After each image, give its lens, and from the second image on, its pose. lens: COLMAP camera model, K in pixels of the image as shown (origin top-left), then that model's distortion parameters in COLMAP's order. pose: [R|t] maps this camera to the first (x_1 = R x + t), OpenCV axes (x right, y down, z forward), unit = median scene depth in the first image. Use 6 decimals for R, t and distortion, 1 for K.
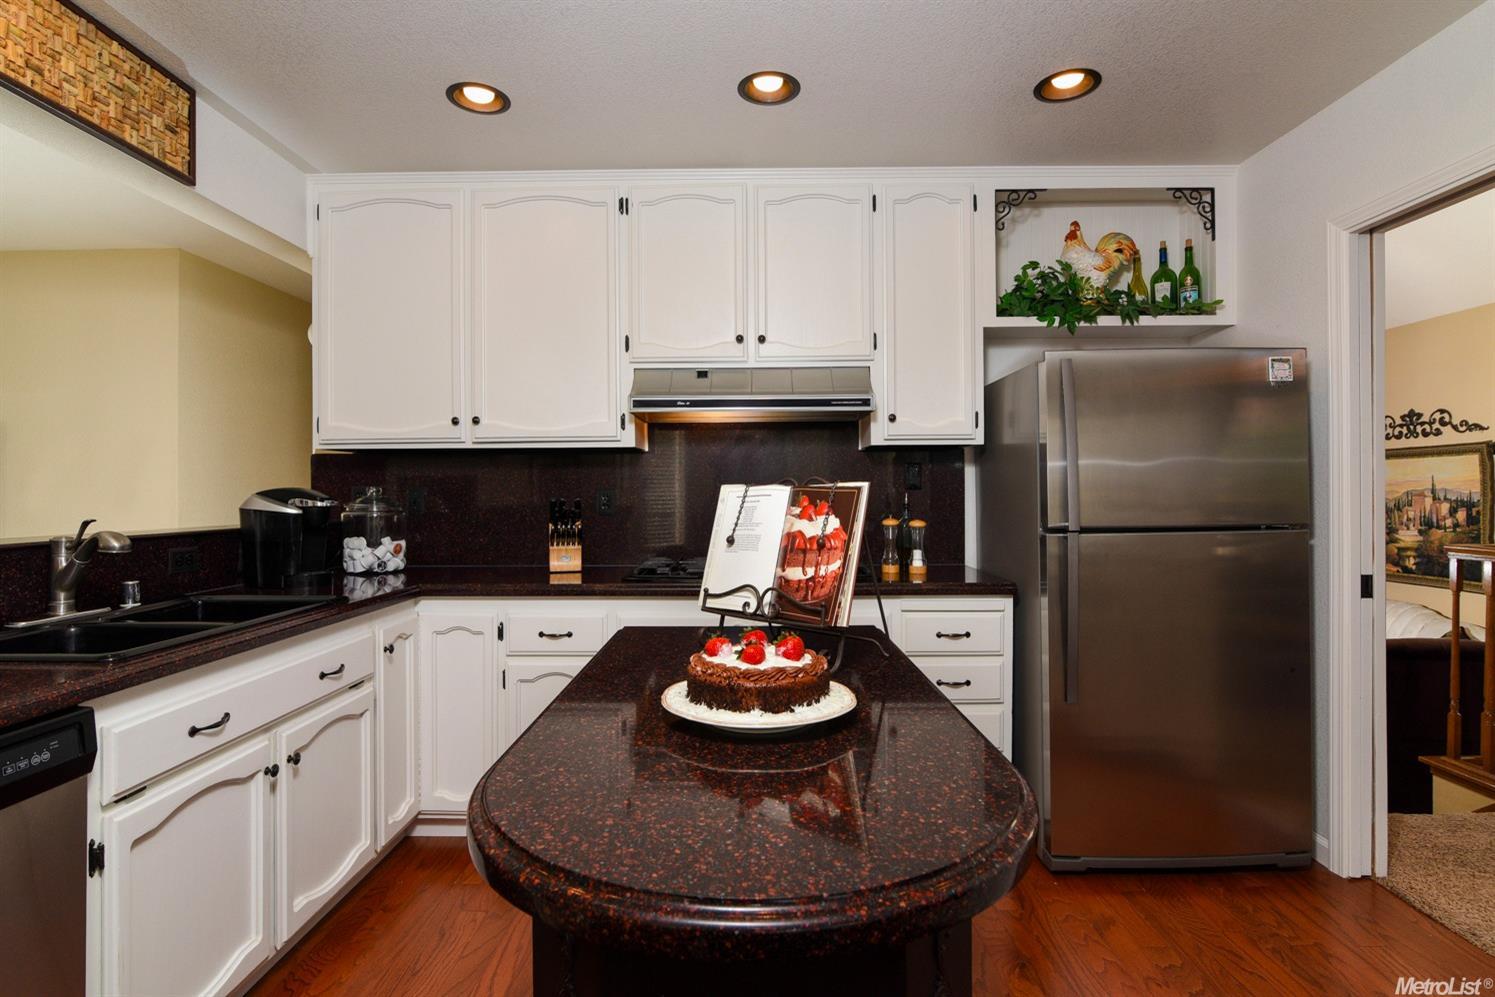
lens RADIAL K [[745.2, 0, 737.6], [0, 745.2, 490.3], [0, 0, 1]] dist [-0.008723, -0.001137]
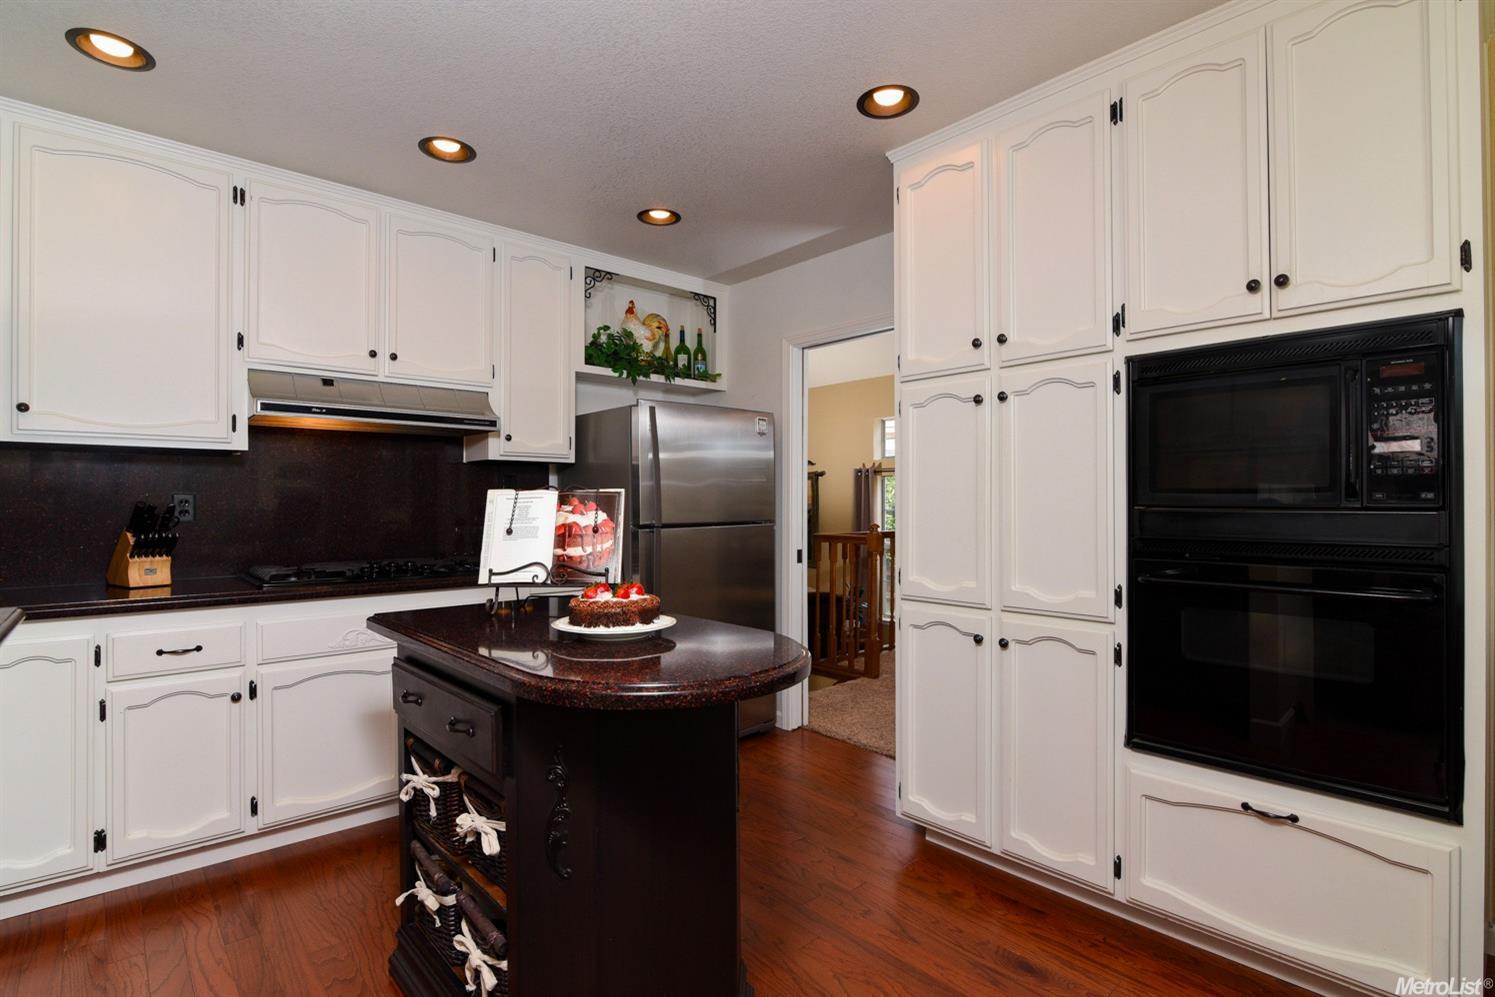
lens RADIAL K [[745.2, 0, 744.2], [0, 745.2, 503.4], [0, 0, 1]] dist [-0.008723, -0.001137]
pose [[0.732724, 0.005261, 0.680505, -0.356039], [-0.004263, 0.999986, -0.003141, 0.011881], [-0.680512, -0.000600, 0.732736, -0.147500]]
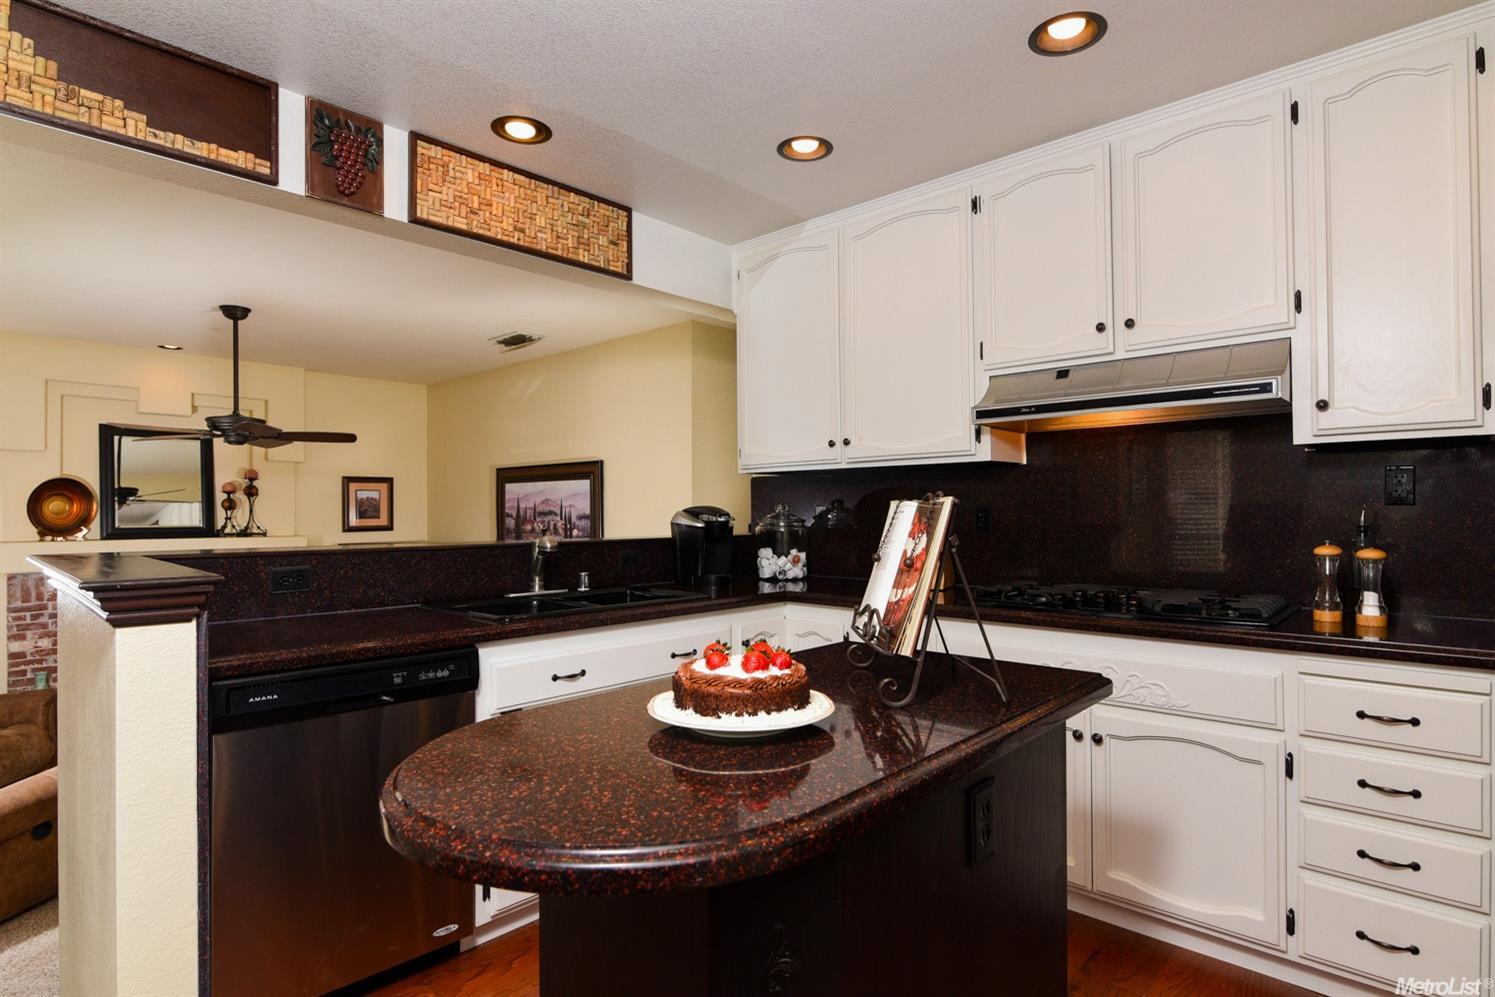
lens RADIAL K [[778.5, 0, 748.0], [0, 778.5, 509.9], [0, 0, 1]] dist [-0.002710, -0.001498]
pose [[0.745123, -0.000326, -0.666927, 0.318075], [0.002262, 0.999995, 0.002039, 0.001022], [0.666923, -0.003028, 0.745120, 0.081038]]
